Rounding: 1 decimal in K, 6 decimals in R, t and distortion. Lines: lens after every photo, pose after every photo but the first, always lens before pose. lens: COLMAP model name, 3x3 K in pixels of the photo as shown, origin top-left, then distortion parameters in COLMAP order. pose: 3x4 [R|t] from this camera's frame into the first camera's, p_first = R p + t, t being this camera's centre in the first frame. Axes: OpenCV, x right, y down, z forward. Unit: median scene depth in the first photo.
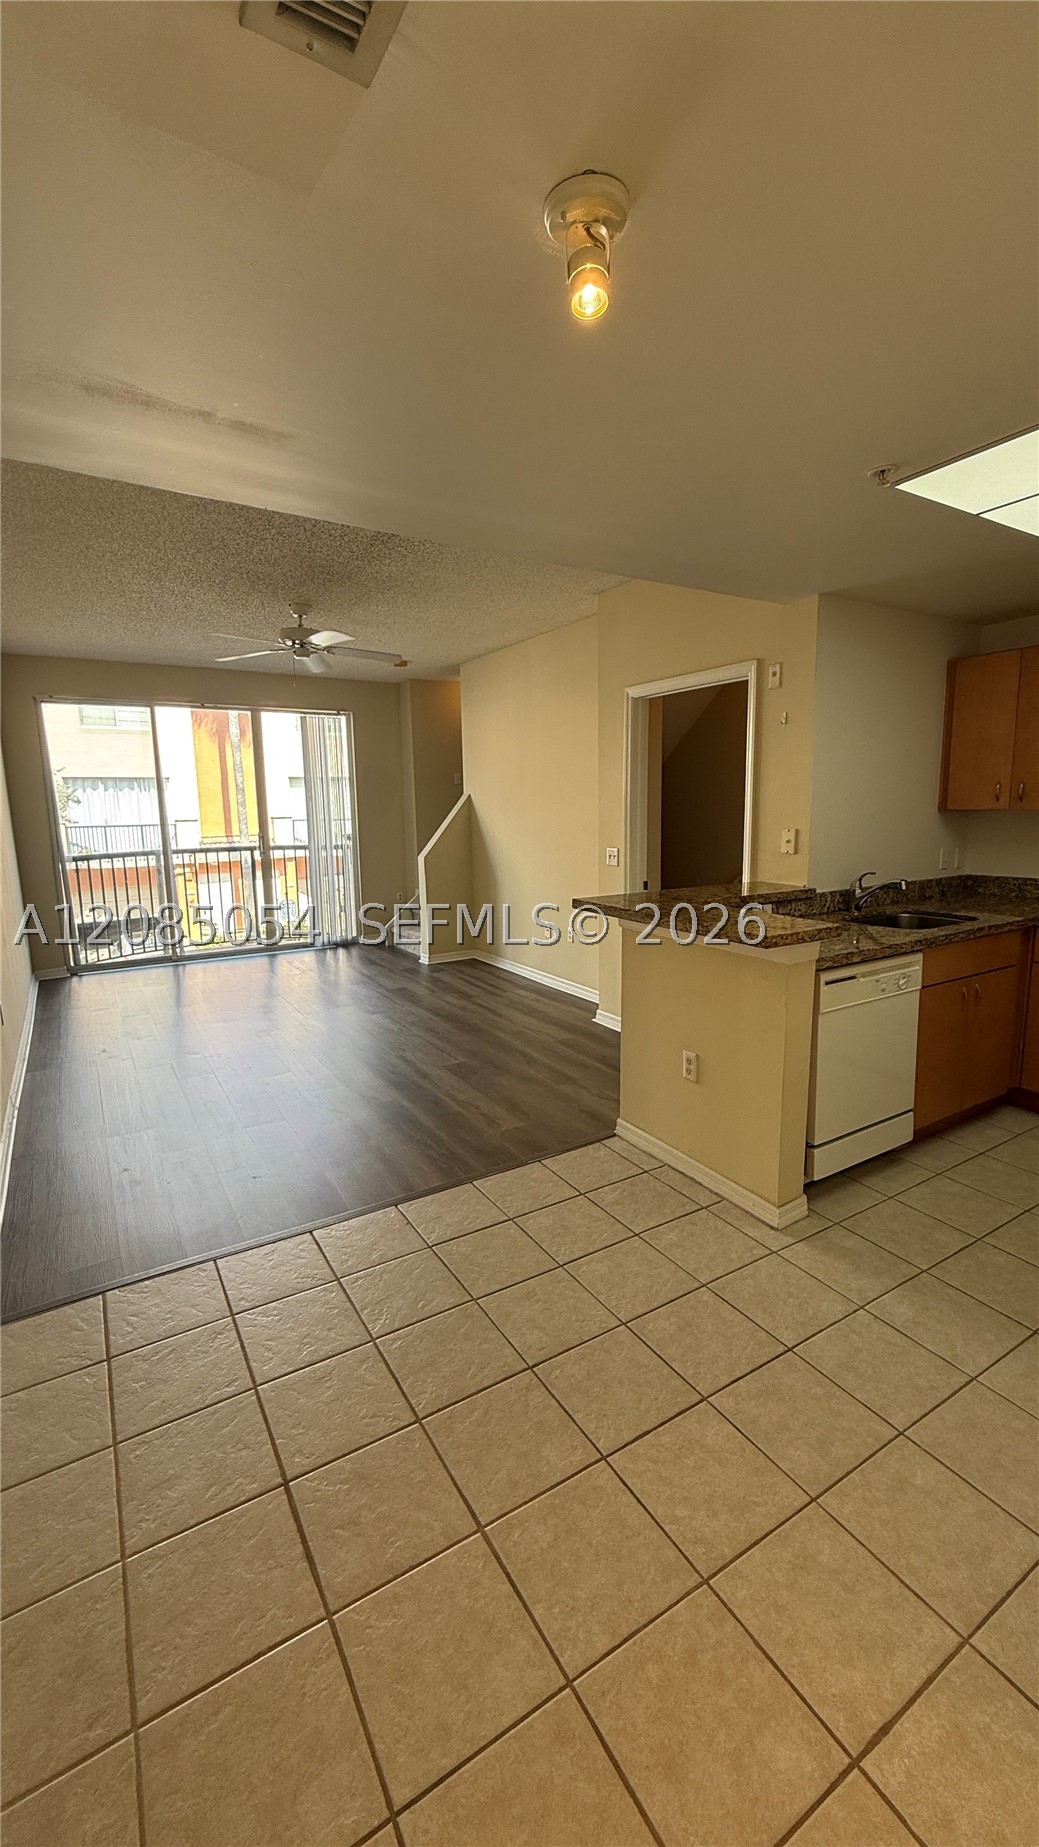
lens RADIAL K [[743.8, 0, 525.6], [0, 743.8, 918.2], [0, 0, 1]] dist [-0.000386, -0.000023]
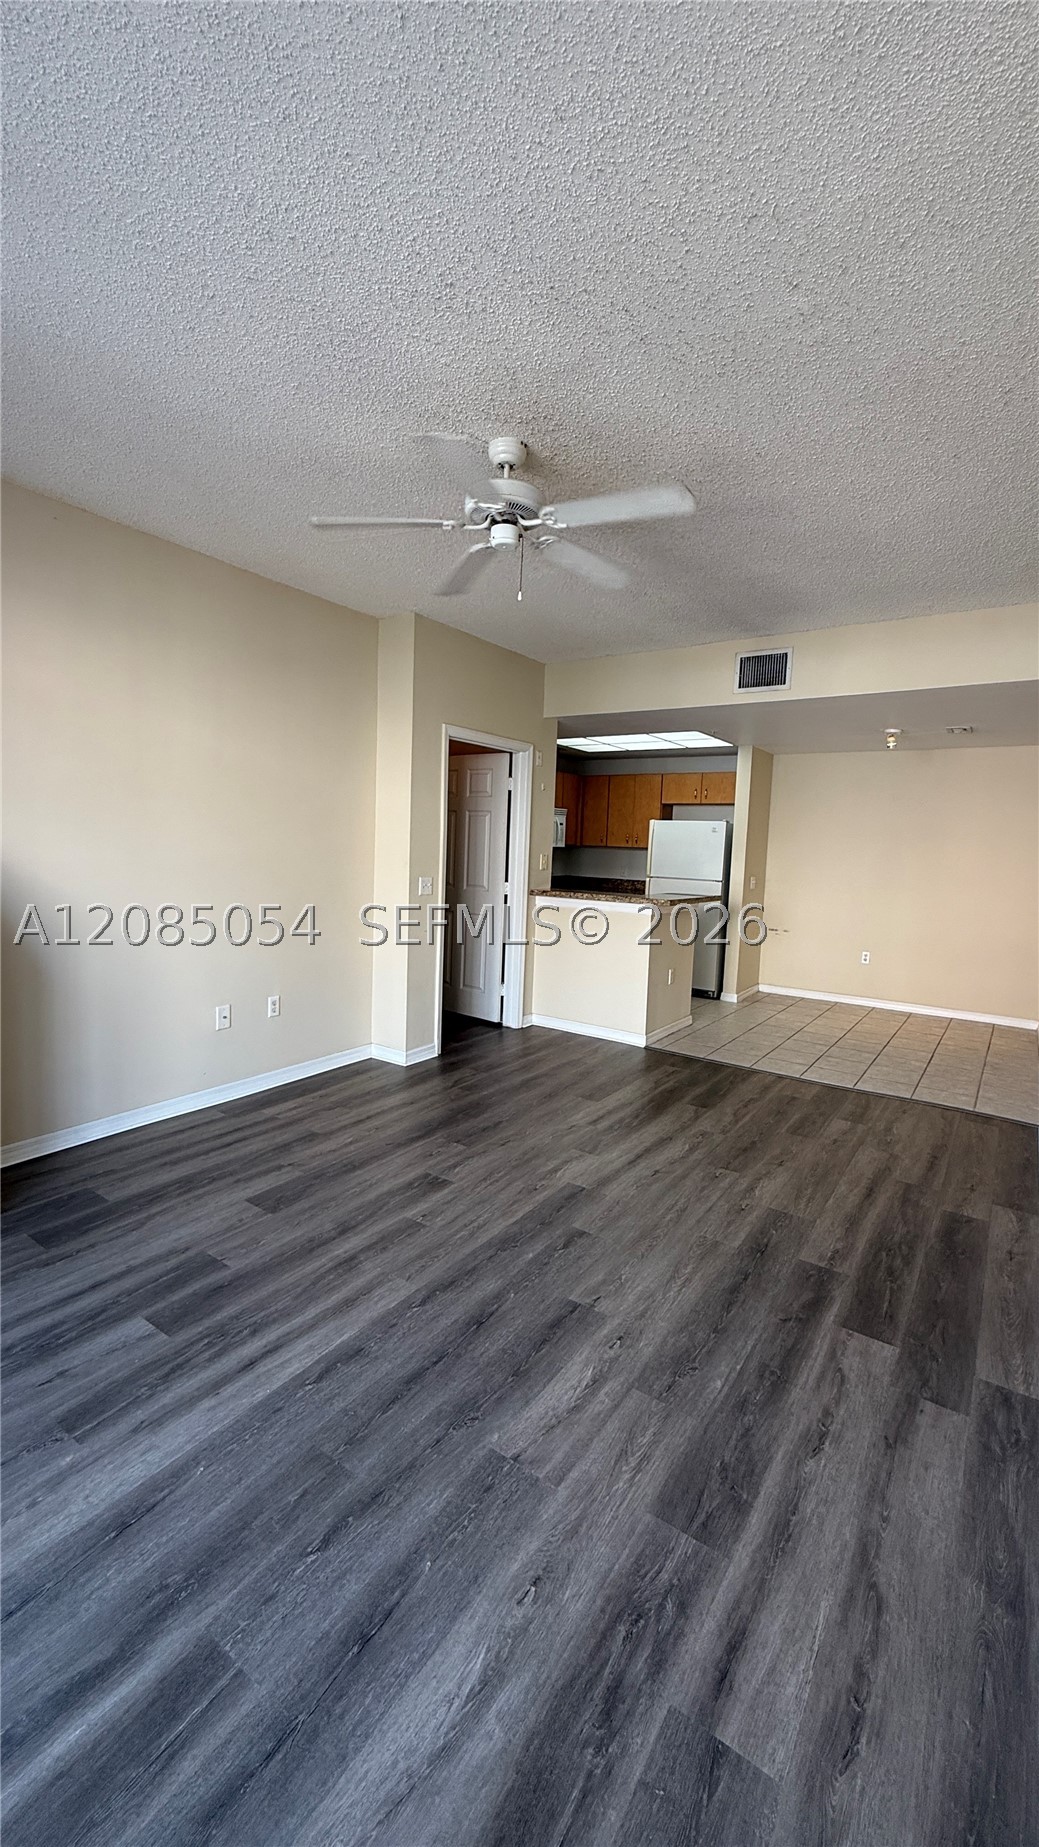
lens RADIAL K [[743.8, 0, 523.6], [0, 743.8, 926.3], [0, 0, 1]] dist [-0.000386, -0.000023]
pose [[-0.416786, -0.084362, 0.905081, -0.672627], [0.129939, 0.979929, 0.151175, -0.125618], [-0.899669, 0.180613, -0.397459, 1.061873]]
